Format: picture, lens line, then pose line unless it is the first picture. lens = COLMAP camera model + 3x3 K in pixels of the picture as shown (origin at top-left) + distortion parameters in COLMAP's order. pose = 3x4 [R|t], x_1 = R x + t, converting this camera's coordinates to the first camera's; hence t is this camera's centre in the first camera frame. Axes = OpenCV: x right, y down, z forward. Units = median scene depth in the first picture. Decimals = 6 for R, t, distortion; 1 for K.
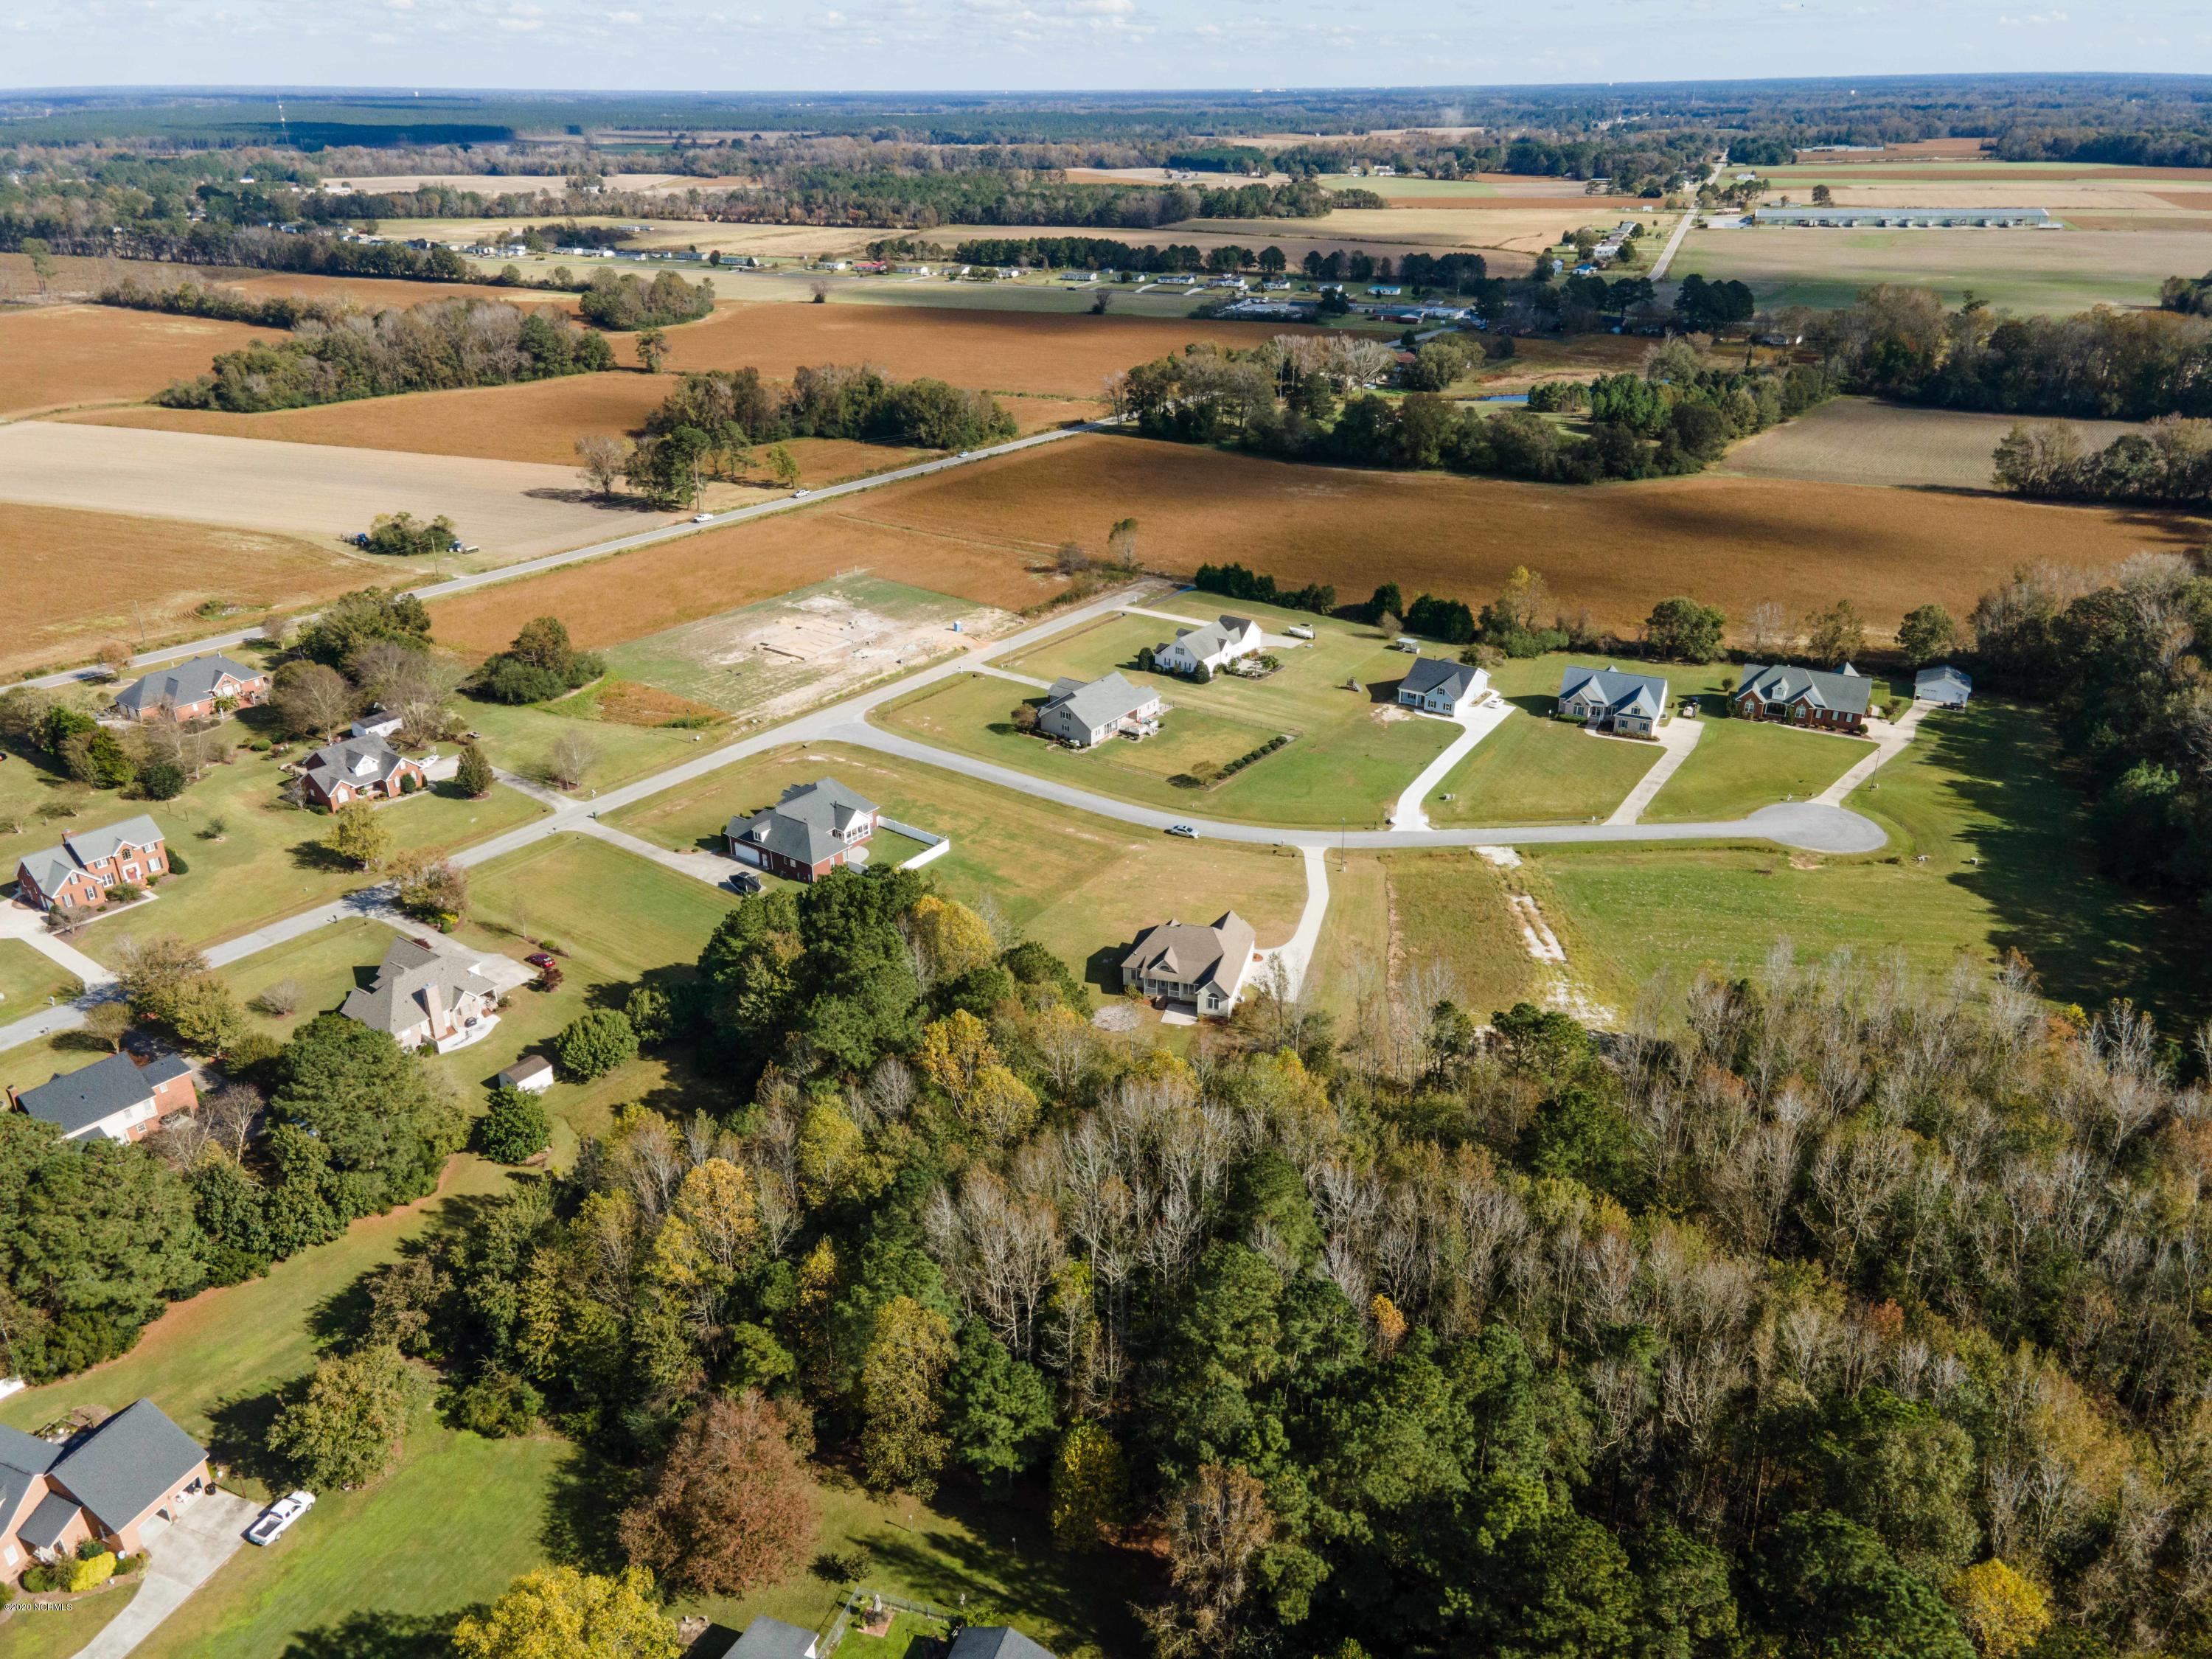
lens RADIAL K [[1607.9, 0, 1108.4], [0, 1607.9, 826.2], [0, 0, 1]] dist [0.027553, 0.034233]
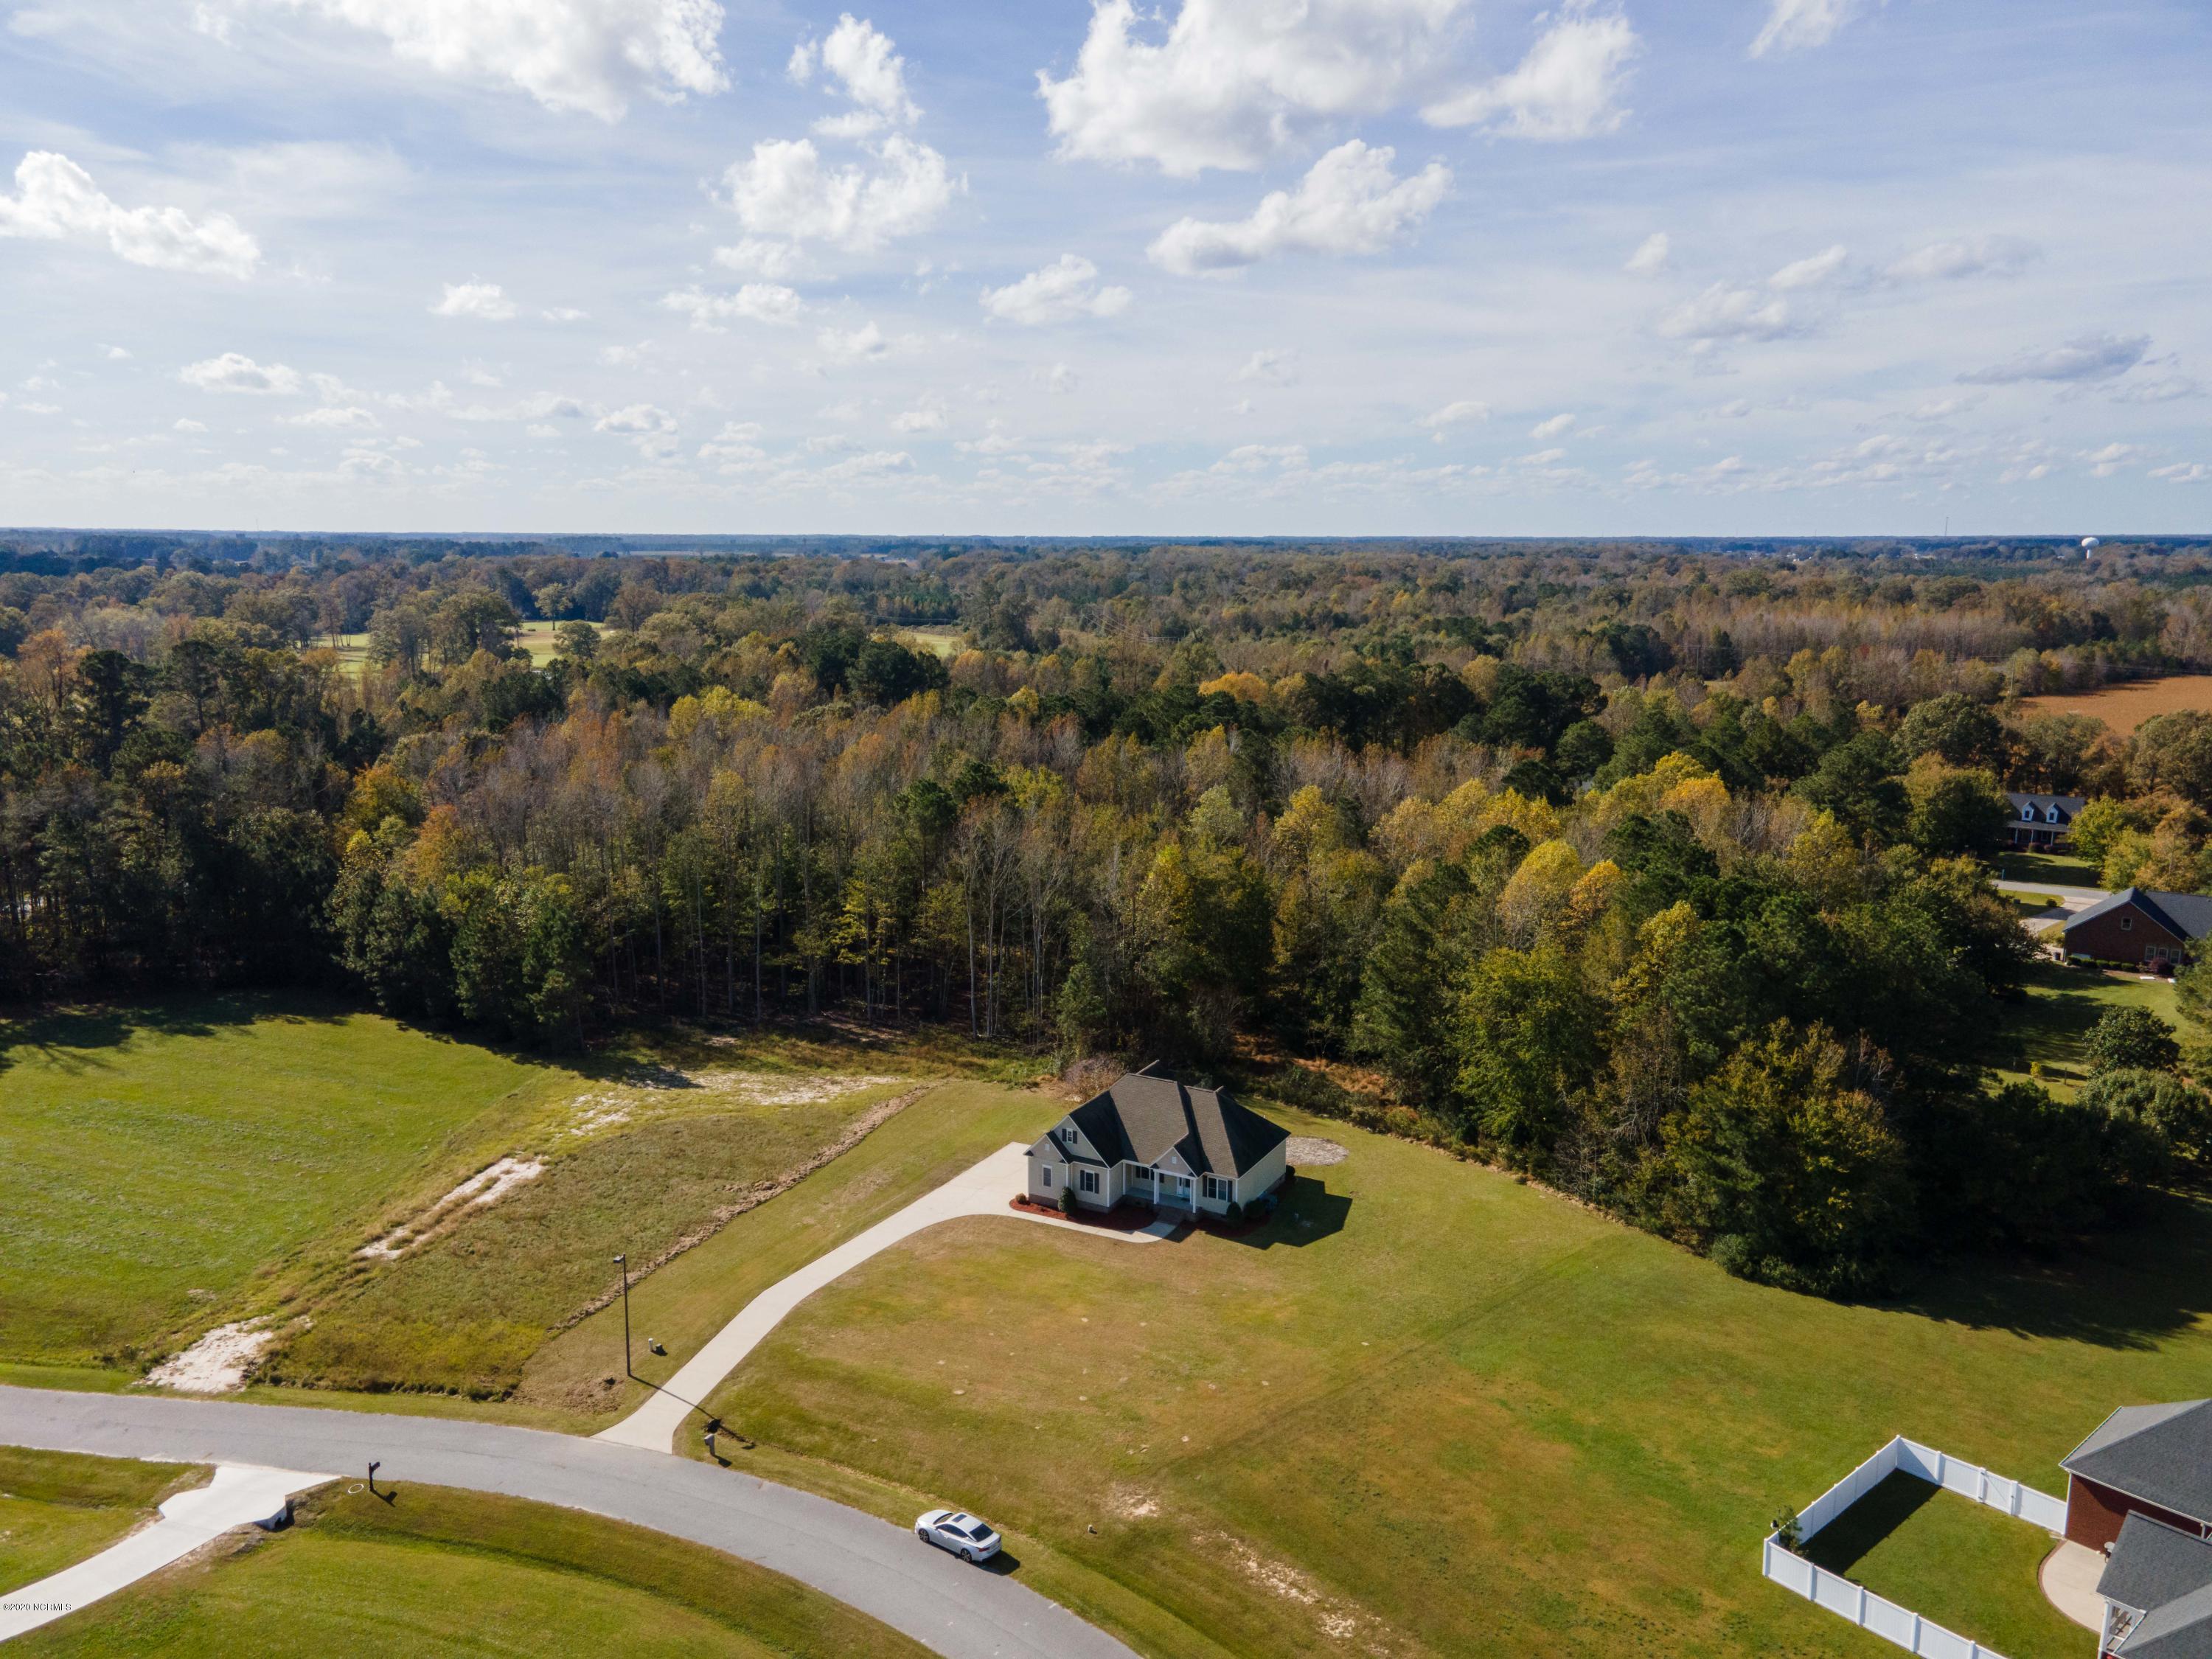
lens RADIAL K [[1607.9, 0, 1108.4], [0, 1607.9, 826.2], [0, 0, 1]] dist [0.027553, 0.034233]
pose [[-0.975358, -0.036019, 0.217670, -0.034429], [0.095571, 0.820242, 0.563976, -0.229416], [-0.198856, 0.570882, -0.796587, 0.967422]]
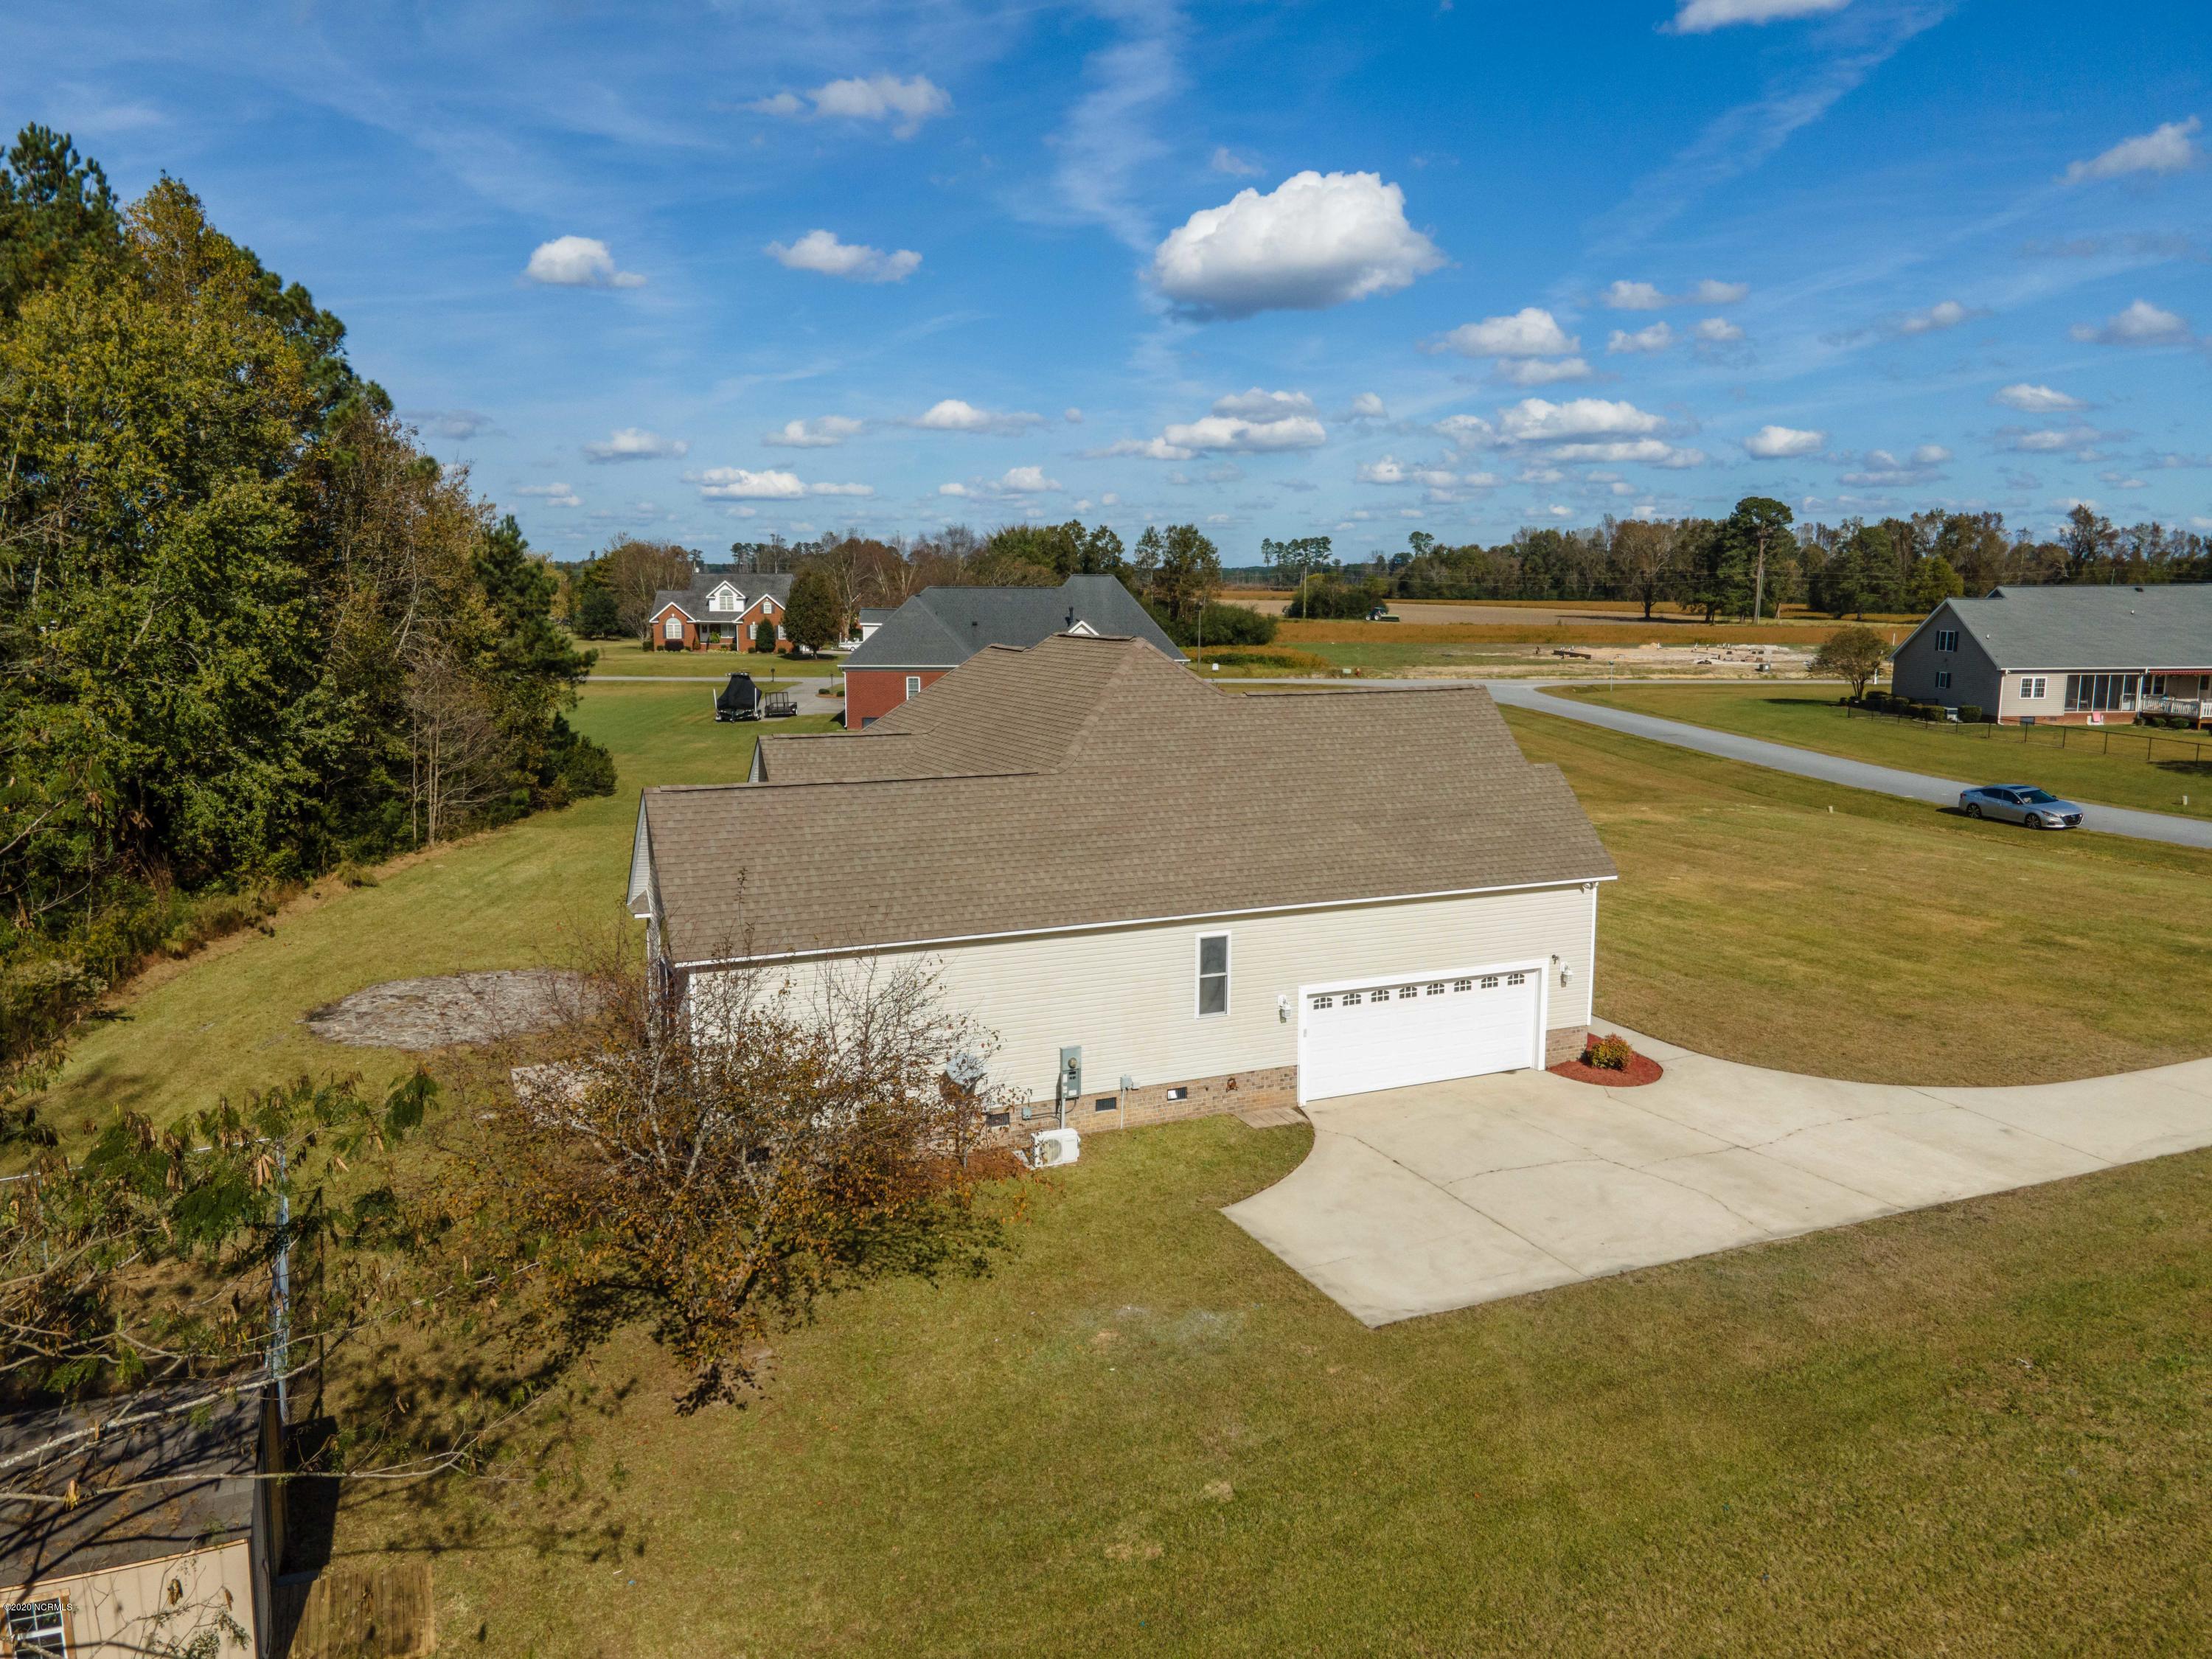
lens RADIAL K [[1607.9, 0, 1108.4], [0, 1607.9, 826.2], [0, 0, 1]] dist [0.027553, 0.034233]
pose [[0.640289, 0.124625, -0.757957, 0.121097], [-0.328904, 0.936198, -0.123912, 0.067282], [0.694155, 0.328635, 0.640428, 0.625337]]
